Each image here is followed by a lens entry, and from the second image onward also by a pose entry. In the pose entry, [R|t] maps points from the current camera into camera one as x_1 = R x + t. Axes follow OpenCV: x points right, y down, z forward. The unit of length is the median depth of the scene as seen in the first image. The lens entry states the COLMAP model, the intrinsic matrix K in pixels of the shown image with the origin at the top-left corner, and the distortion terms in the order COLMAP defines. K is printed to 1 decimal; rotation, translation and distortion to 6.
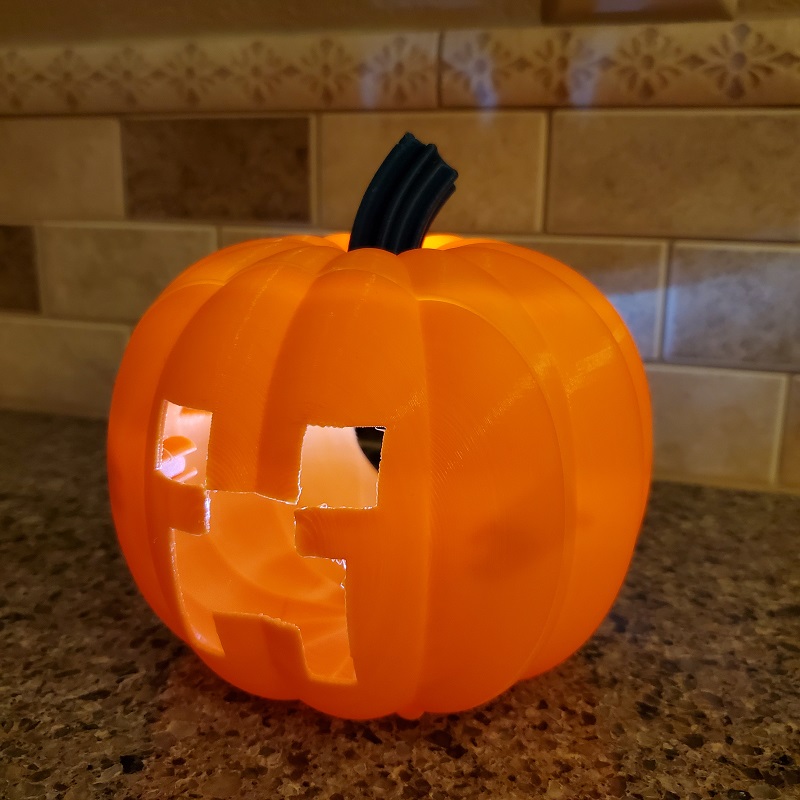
lens RADIAL K [[912.6, 0, 389.3], [0, 912.6, 370.3], [0, 0, 1]] dist [-0.081702, 0.120164]
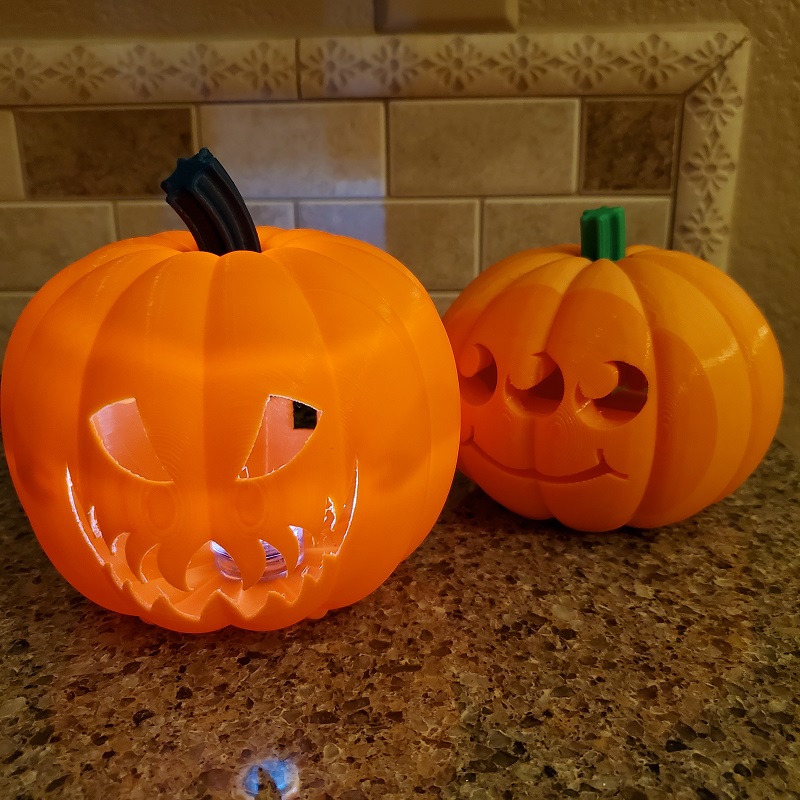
lens RADIAL K [[909.7, 0, 398.4], [0, 909.7, 388.8], [0, 0, 1]] dist [-0.009514, -0.023112]
pose [[0.968007, -0.095916, 0.231867, -0.159582], [0.077806, 0.993248, 0.086047, 0.013218], [-0.238554, -0.065253, 0.968934, -0.318117]]
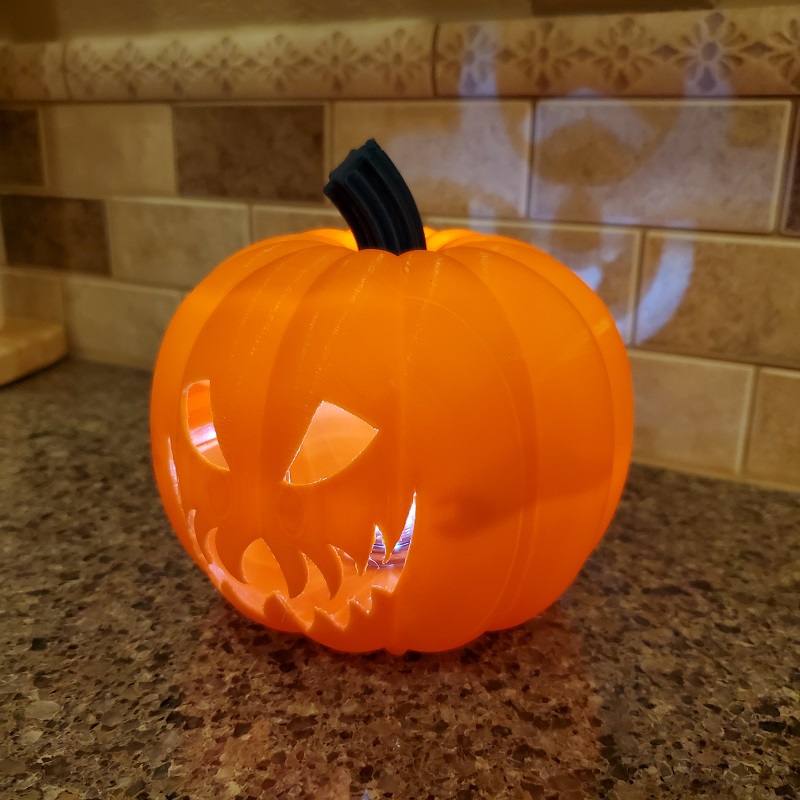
lens RADIAL K [[909.8, 0, 376.9], [0, 909.8, 401.4], [0, 0, 1]] dist [-0.061049, 0.070949]
pose [[0.977003, 0.061573, -0.204140, 0.252853], [-0.045853, 0.995670, 0.080865, -0.019865], [0.208235, -0.069645, 0.975596, -0.076465]]
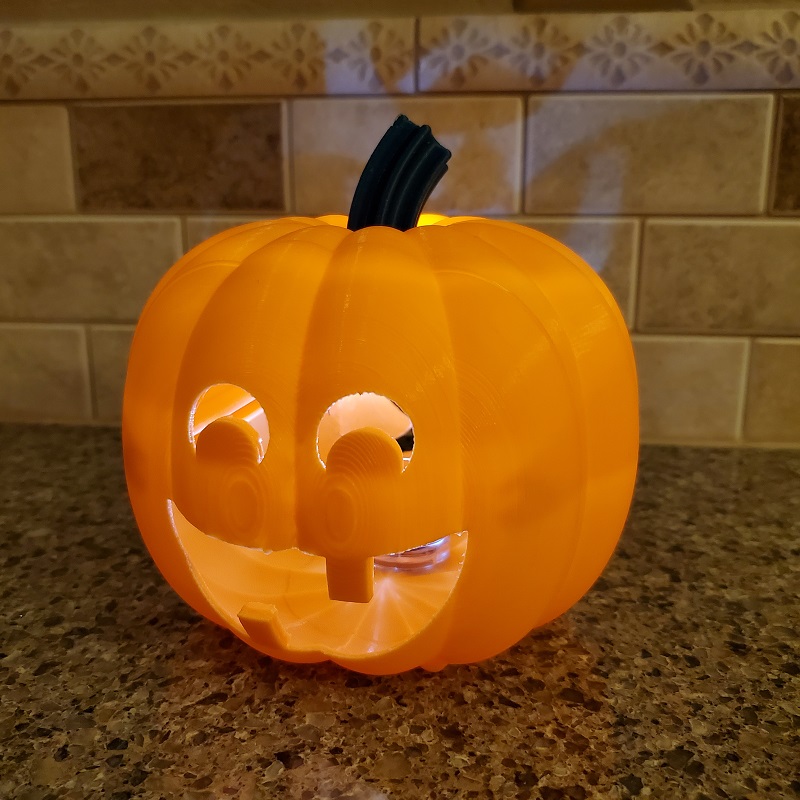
lens RADIAL K [[912.6, 0, 389.3], [0, 912.6, 370.3], [0, 0, 1]] dist [-0.081702, 0.120164]
pose [[0.981044, -0.057258, 0.185135, -0.200505], [0.055658, 0.998354, 0.013831, 0.004564], [-0.185622, -0.003264, 0.982616, 0.010877]]
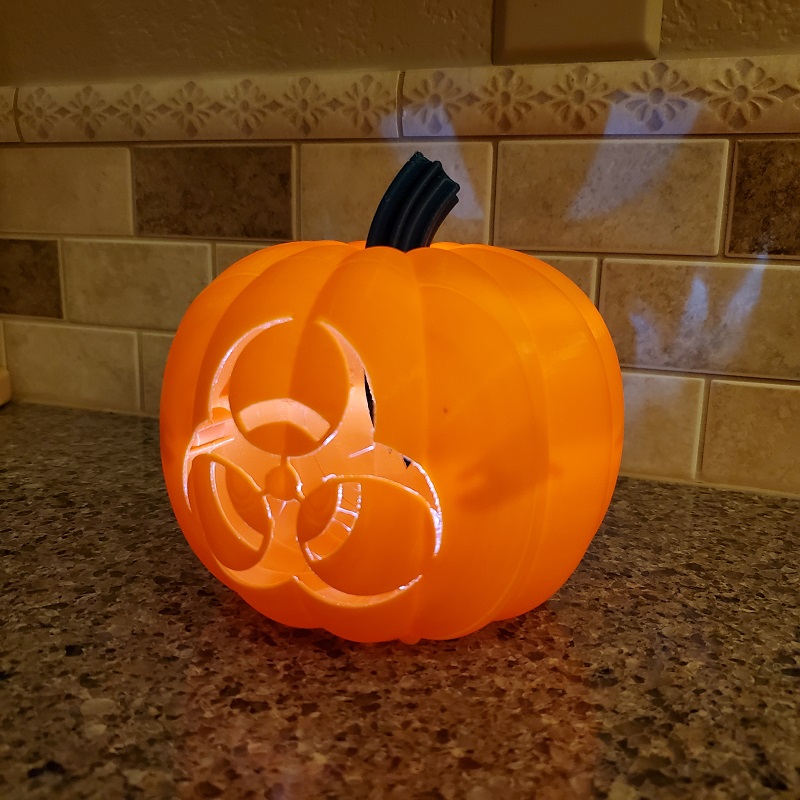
lens RADIAL K [[898.5, 0, 389.0], [0, 898.5, 398.1], [0, 0, 1]] dist [-0.022606, 0.016394]
pose [[0.997744, 0.021999, -0.063433, 0.132038], [-0.022753, 0.999679, -0.011178, 0.053931], [0.063167, 0.012596, 0.997923, -0.128993]]
